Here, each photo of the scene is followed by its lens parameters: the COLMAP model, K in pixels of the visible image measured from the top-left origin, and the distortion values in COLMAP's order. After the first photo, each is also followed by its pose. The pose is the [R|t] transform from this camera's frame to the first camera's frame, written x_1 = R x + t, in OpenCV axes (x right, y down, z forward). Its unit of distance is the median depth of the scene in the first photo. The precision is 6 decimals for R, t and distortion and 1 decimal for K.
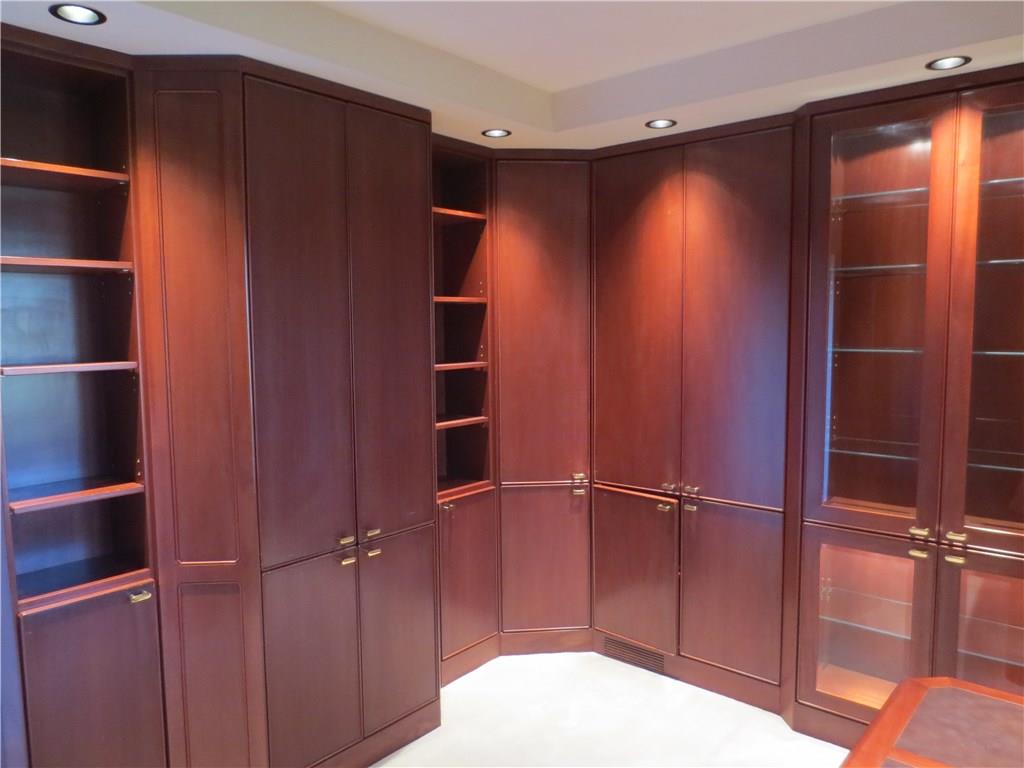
lens RADIAL K [[729.1, 0, 511.6], [0, 729.1, 383.7], [0, 0, 1]] dist [-0.002295, -0.006450]
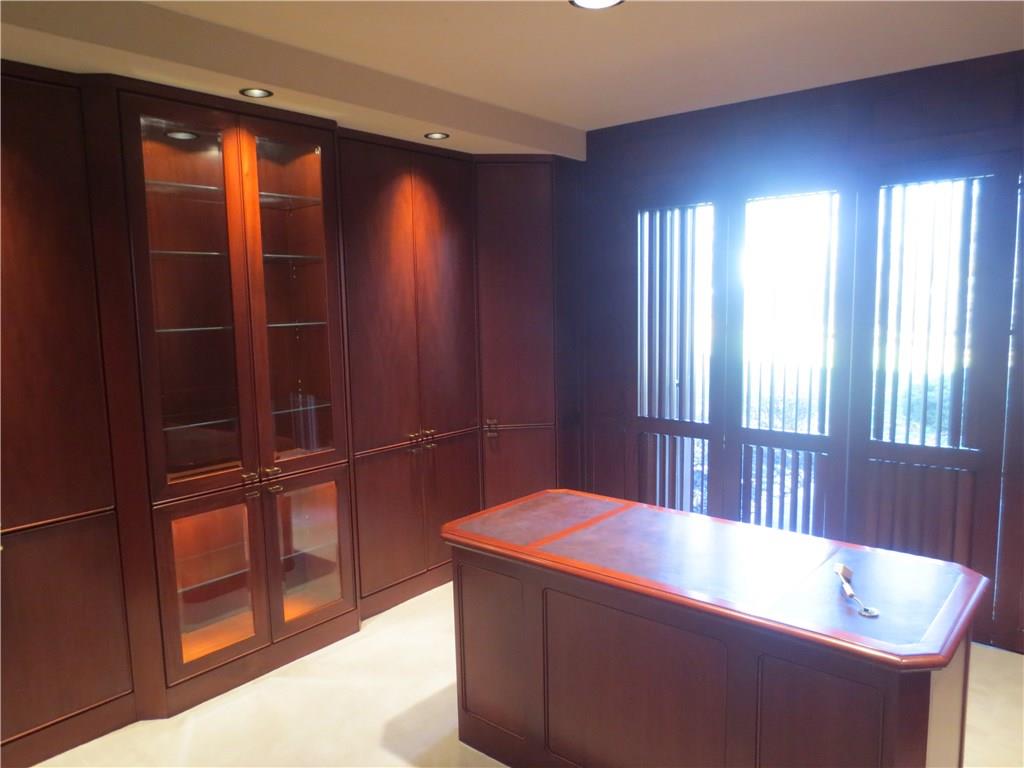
lens RADIAL K [[729.1, 0, 511.6], [0, 729.1, 385.3], [0, 0, 1]] dist [-0.002295, -0.006450]
pose [[-0.010037, -0.114042, 0.993425, -0.647774], [0.106414, 0.987712, 0.114461, -0.040051], [-0.994271, 0.106863, 0.002222, 0.571241]]
